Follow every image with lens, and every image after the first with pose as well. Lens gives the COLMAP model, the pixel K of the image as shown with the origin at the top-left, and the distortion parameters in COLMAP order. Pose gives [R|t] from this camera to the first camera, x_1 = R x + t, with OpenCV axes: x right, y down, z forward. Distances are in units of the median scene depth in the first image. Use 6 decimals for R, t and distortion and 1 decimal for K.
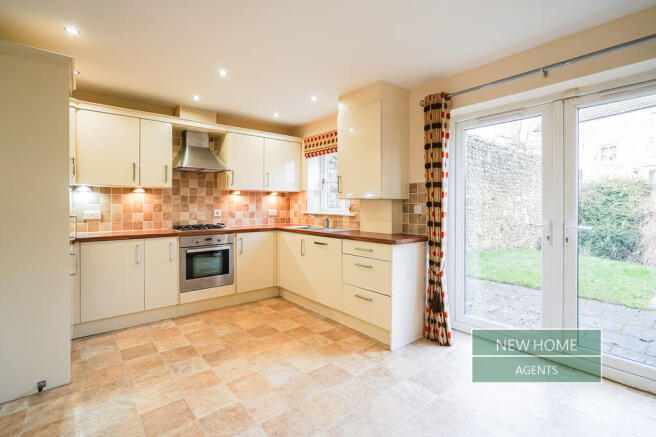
lens RADIAL K [[308.3, 0, 331.9], [0, 308.3, 208.5], [0, 0, 1]] dist [-0.003286, 0.000804]
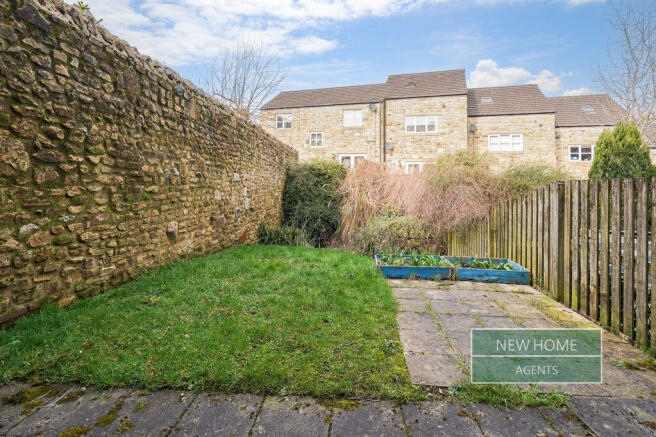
lens RADIAL K [[308.3, 0, 329.5], [0, 308.3, 185.7], [0, 0, 1]] dist [-0.003286, 0.000804]
pose [[0.698839, 0.014453, 0.715133, 0.224499], [-0.013510, 0.999884, -0.007006, -0.007119], [-0.715152, -0.004765, 0.698953, 0.307095]]
